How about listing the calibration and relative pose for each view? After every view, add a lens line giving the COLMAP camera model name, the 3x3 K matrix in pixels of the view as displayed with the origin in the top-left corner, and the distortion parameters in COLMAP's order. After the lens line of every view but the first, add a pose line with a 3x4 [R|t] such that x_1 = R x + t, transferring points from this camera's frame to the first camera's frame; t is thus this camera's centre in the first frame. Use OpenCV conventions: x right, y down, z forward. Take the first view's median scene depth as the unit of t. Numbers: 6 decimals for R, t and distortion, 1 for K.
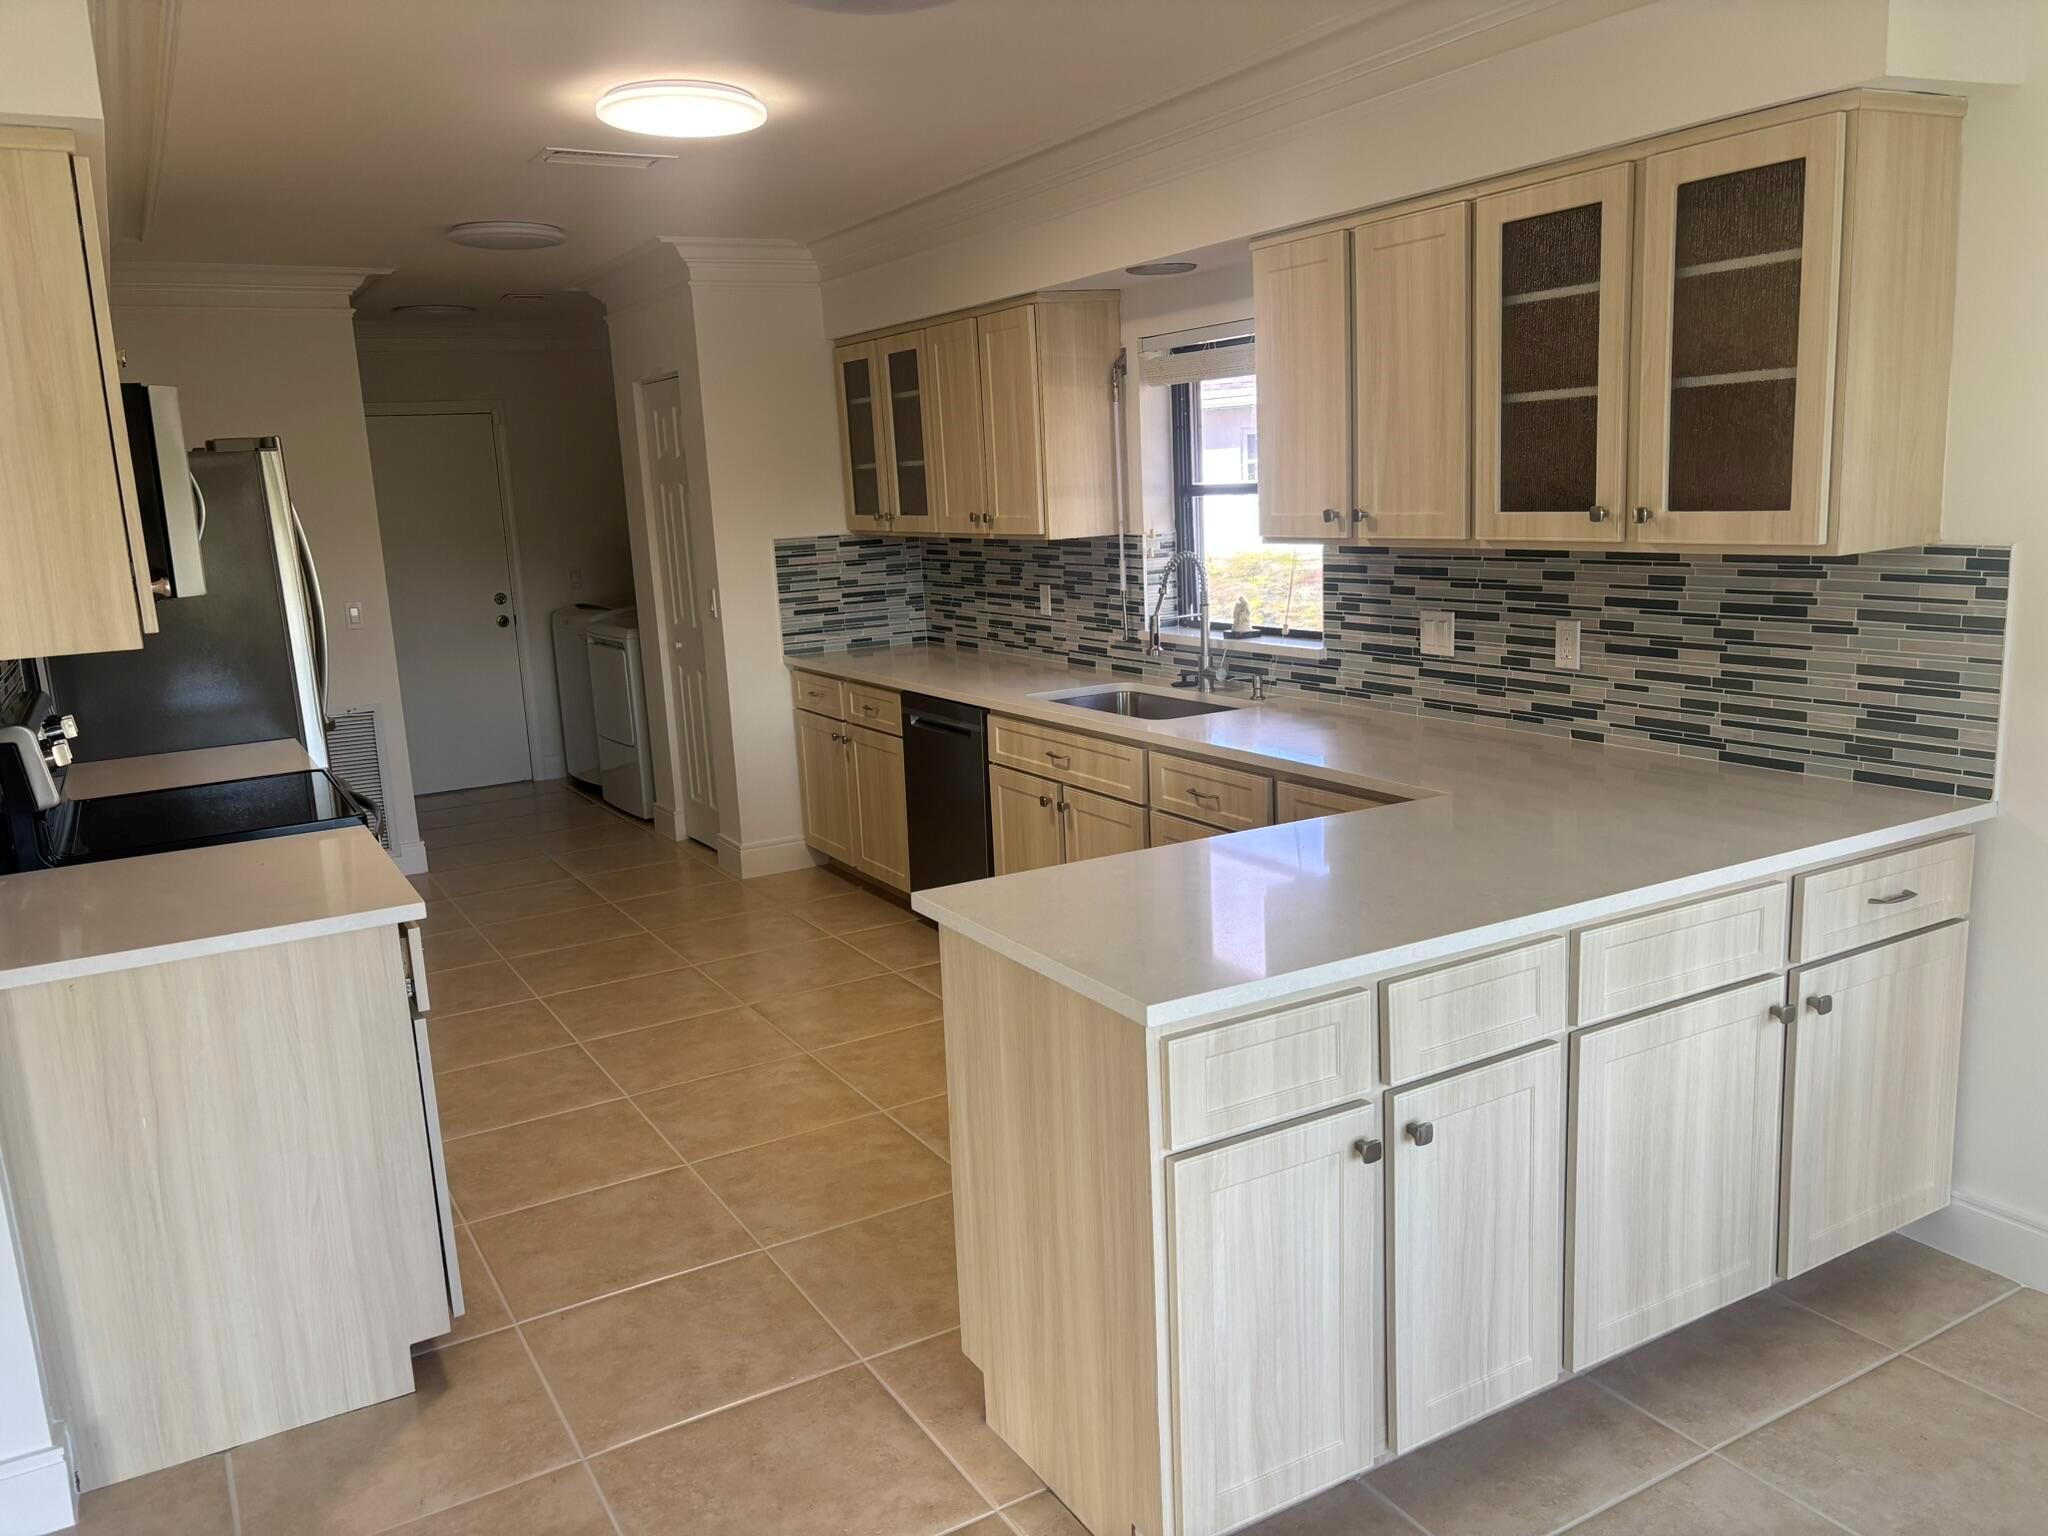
lens RADIAL K [[1572.1, 0, 1022.8], [0, 1572.1, 775.3], [0, 0, 1]] dist [0.049649, -0.000739]
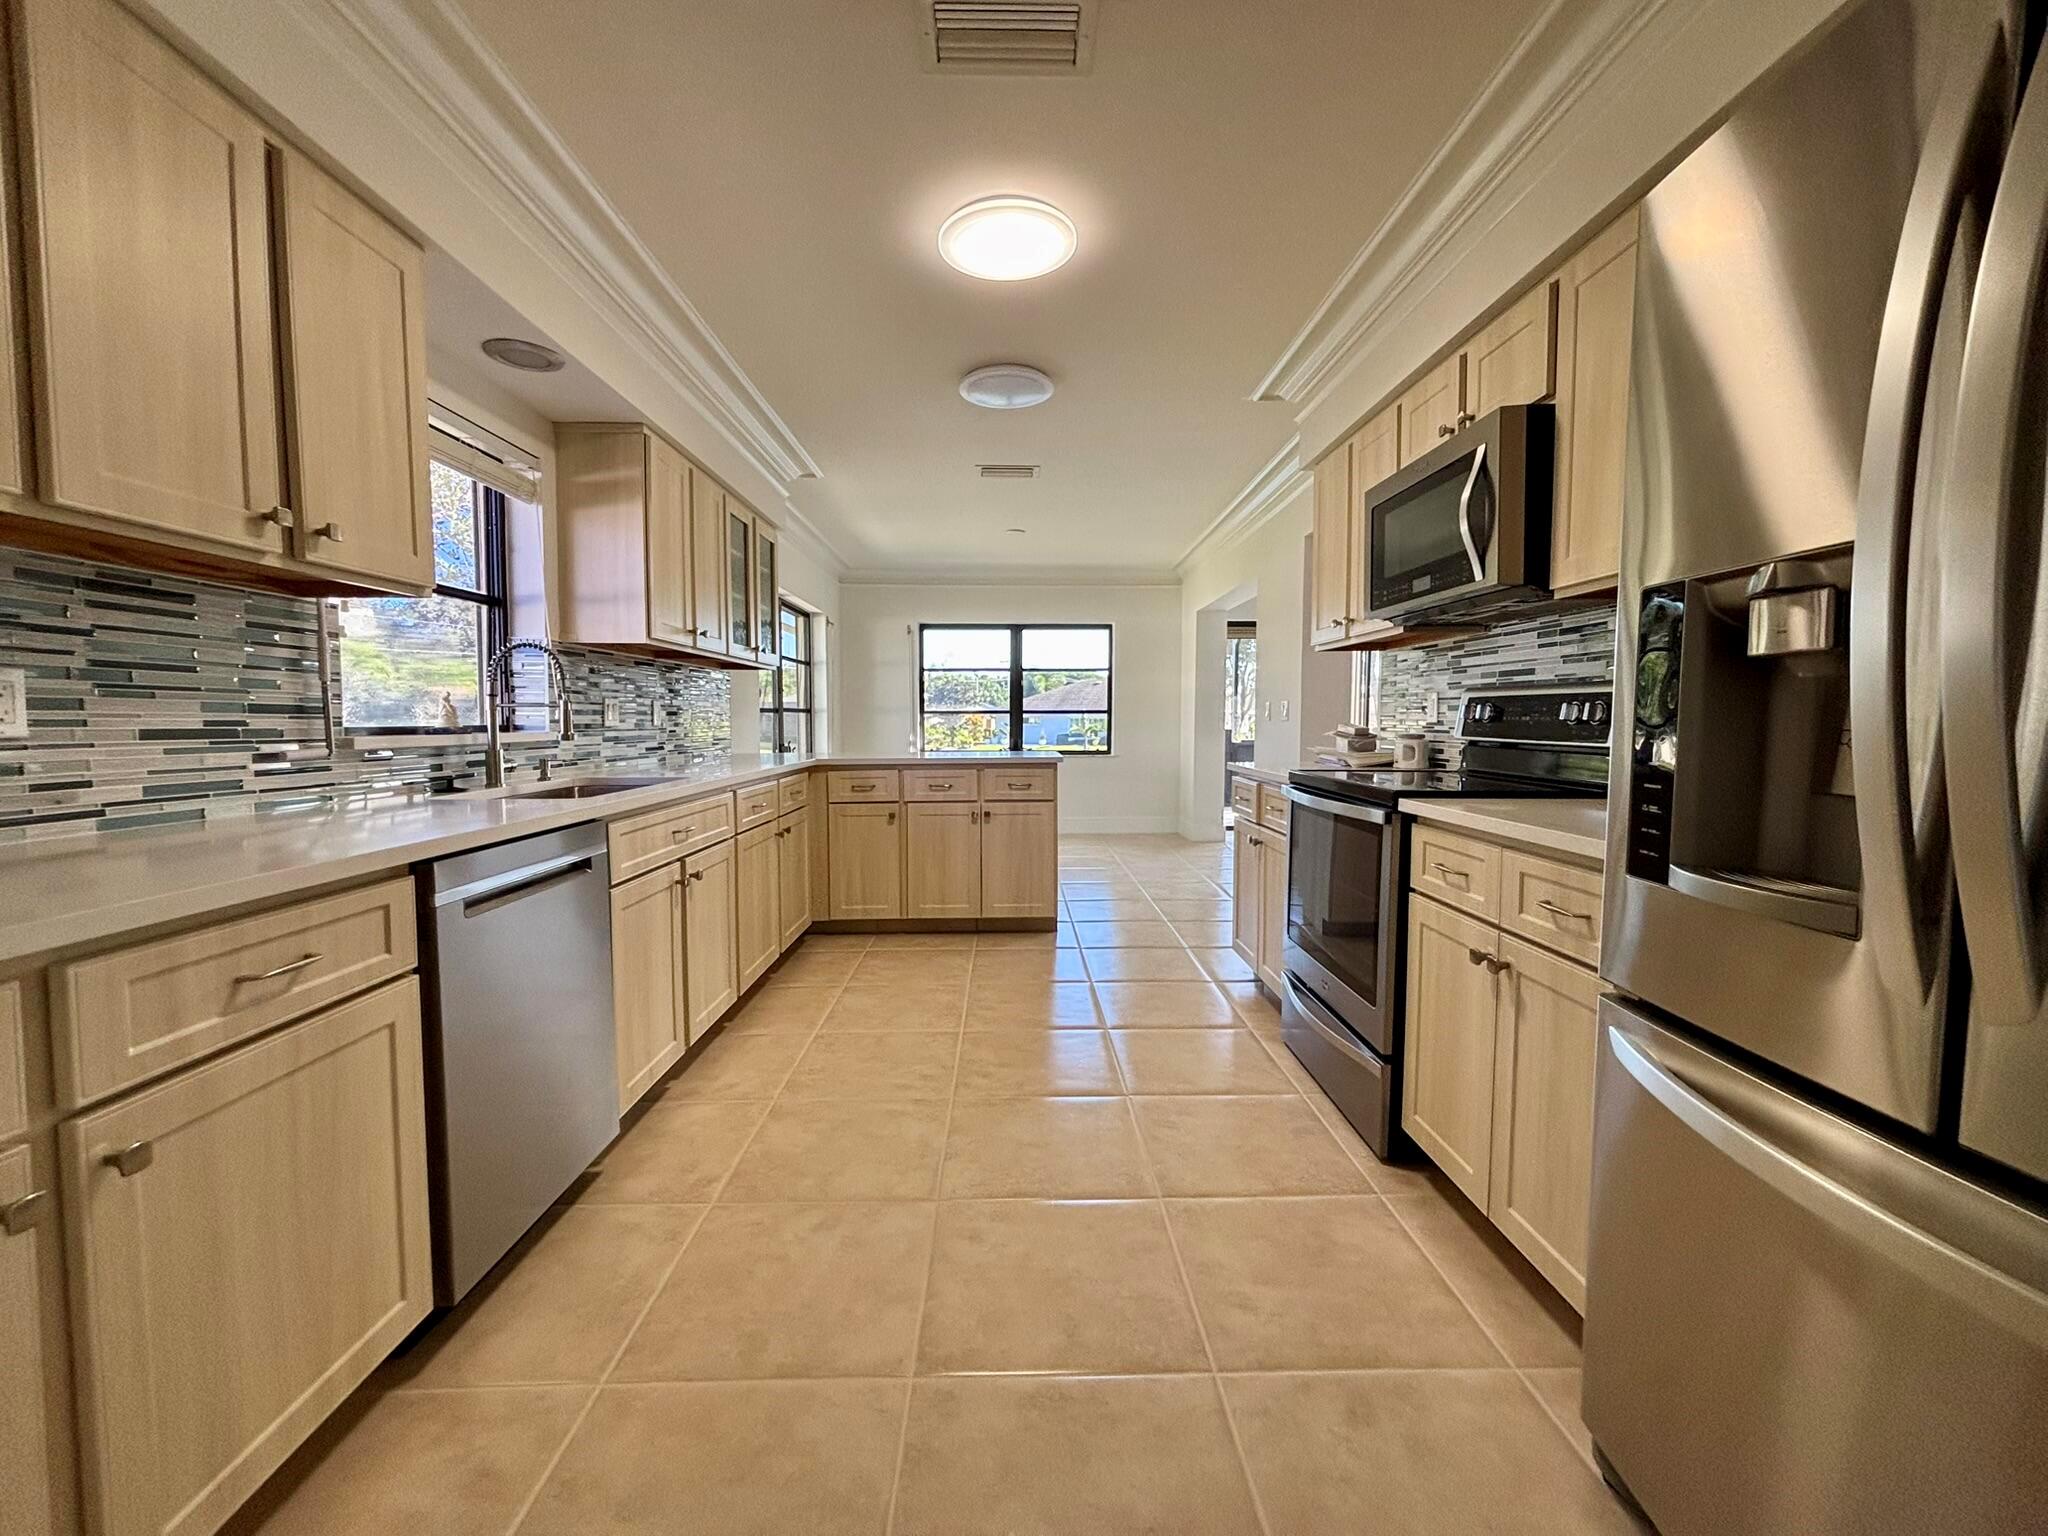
lens RADIAL K [[823.4, 0, 1027.3], [0, 823.4, 769.6], [0, 0, 1]] dist [0.001923, 0.000243]
pose [[-0.872925, 0.026598, 0.487130, -0.461395], [0.142076, 0.969091, 0.201683, -0.133593], [-0.466709, 0.245264, -0.849723, 1.434652]]
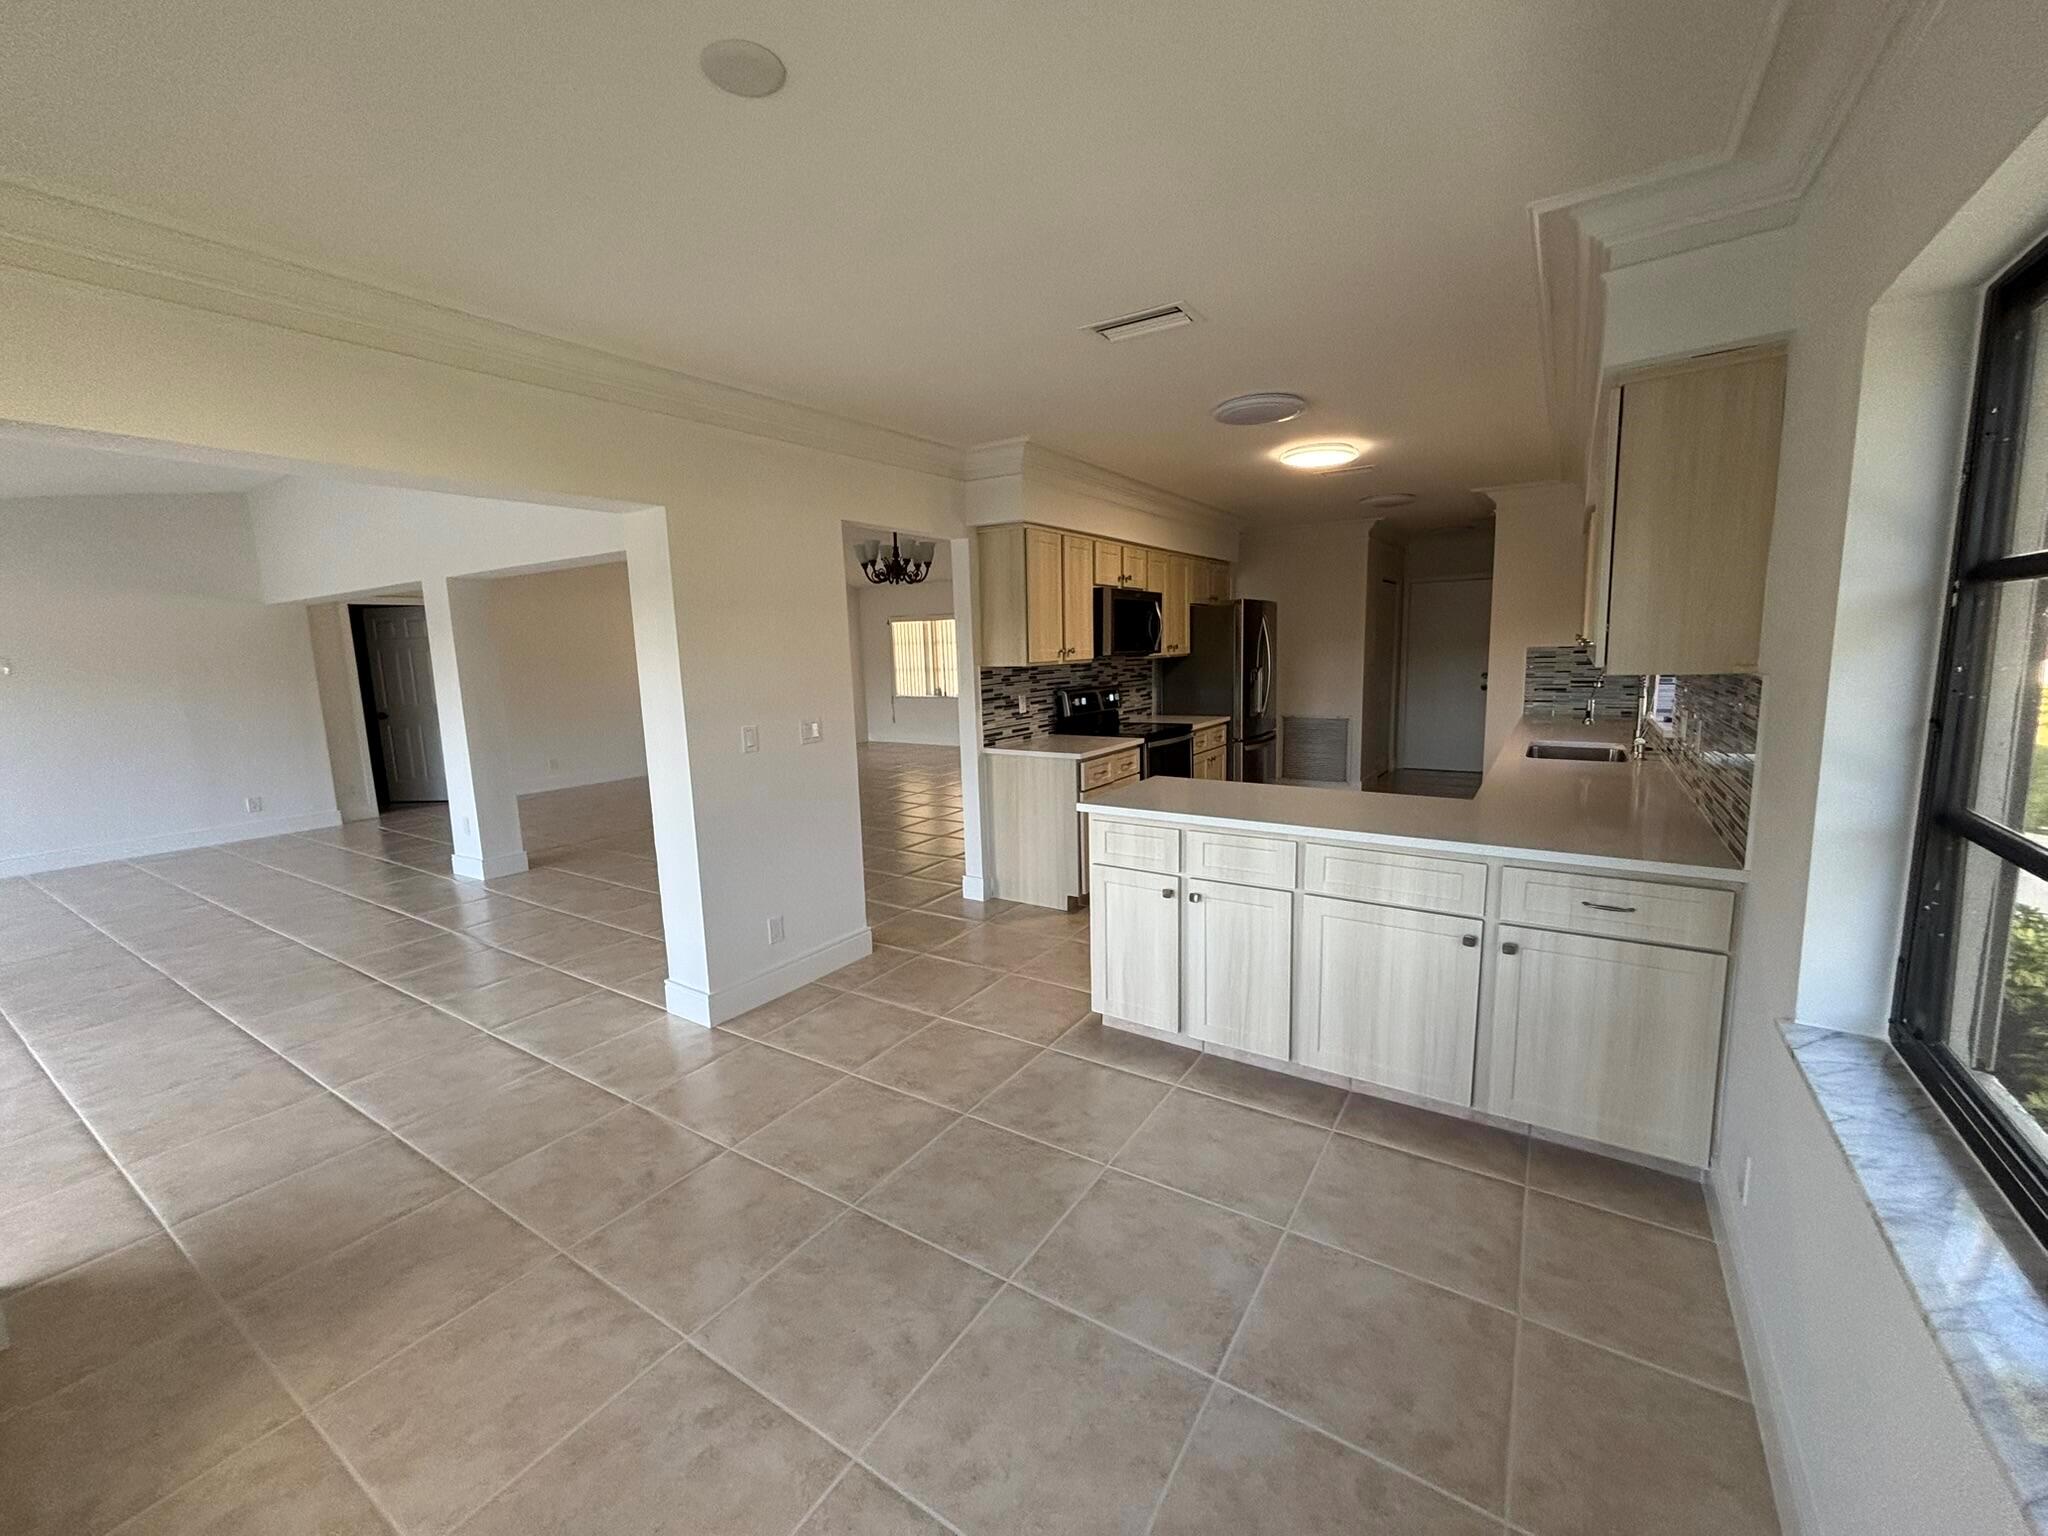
lens RADIAL K [[823.4, 0, 1022.6], [0, 823.4, 760.0], [0, 0, 1]] dist [0.001923, 0.000243]
pose [[0.456017, 0.165861, -0.874379, 0.676127], [-0.169977, 0.980626, 0.097367, -0.028302], [0.873588, 0.104223, 0.475375, 0.105098]]
